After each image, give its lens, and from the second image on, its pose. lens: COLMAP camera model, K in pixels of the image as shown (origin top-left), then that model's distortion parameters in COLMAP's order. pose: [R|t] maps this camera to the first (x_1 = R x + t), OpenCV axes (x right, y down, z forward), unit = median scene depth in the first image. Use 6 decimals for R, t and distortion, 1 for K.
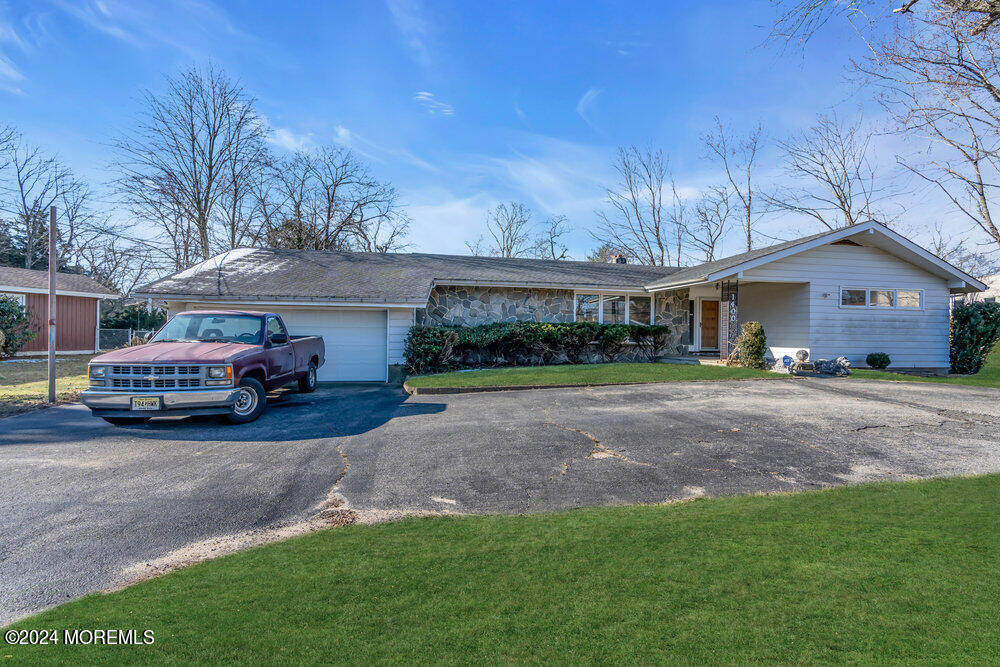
lens RADIAL K [[310.9, 0, 454.1], [0, 310.9, 342.7], [0, 0, 1]] dist [-0.000205, 0.000081]
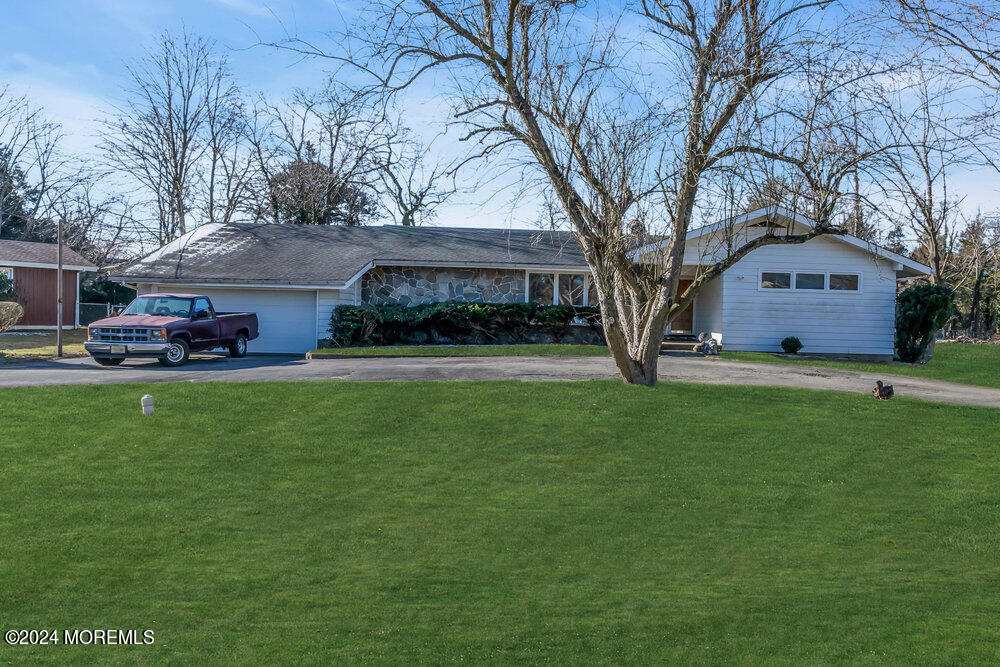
lens RADIAL K [[460.4, 0, 502.1], [0, 460.4, 341.2], [0, 0, 1]] dist [-0.002638, -0.000992]
pose [[0.995051, 0.018279, -0.097674, 0.551209], [-0.015106, 0.999337, 0.033127, 0.011159], [0.098214, -0.031488, 0.994667, -0.530984]]
